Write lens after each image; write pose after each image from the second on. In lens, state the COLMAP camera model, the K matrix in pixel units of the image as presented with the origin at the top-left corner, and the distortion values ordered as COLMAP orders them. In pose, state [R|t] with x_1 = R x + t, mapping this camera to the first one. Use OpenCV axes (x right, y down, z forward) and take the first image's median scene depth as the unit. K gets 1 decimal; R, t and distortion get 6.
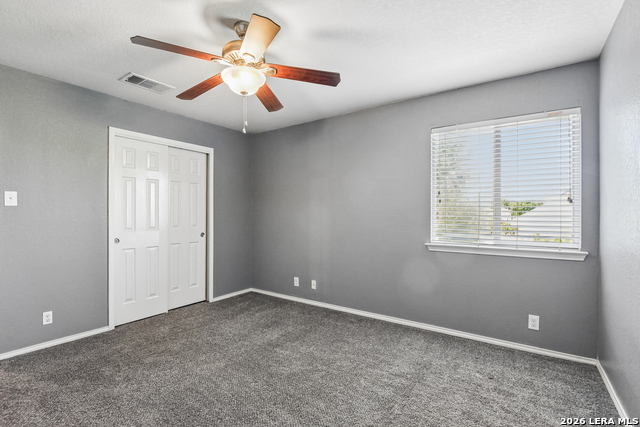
lens RADIAL K [[308.5, 0, 324.6], [0, 308.5, 211.9], [0, 0, 1]] dist [-0.000072, -0.000027]
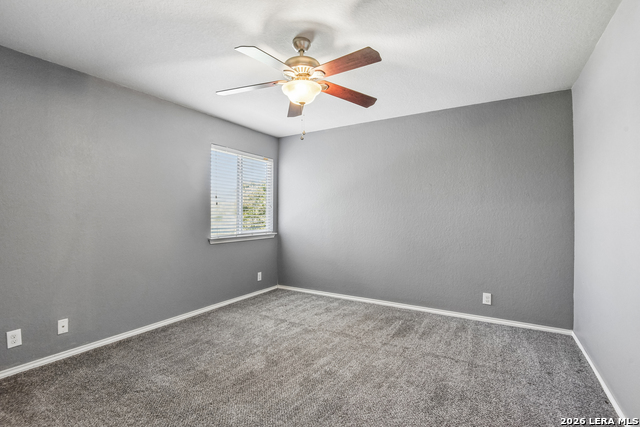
lens RADIAL K [[308.5, 0, 324.6], [0, 308.5, 211.9], [0, 0, 1]] dist [-0.000072, -0.000027]
pose [[-0.101459, 0.013037, 0.994754, -1.130961], [-0.001958, 0.999910, -0.013304, 0.020628], [-0.994838, -0.003298, -0.101424, 0.859518]]
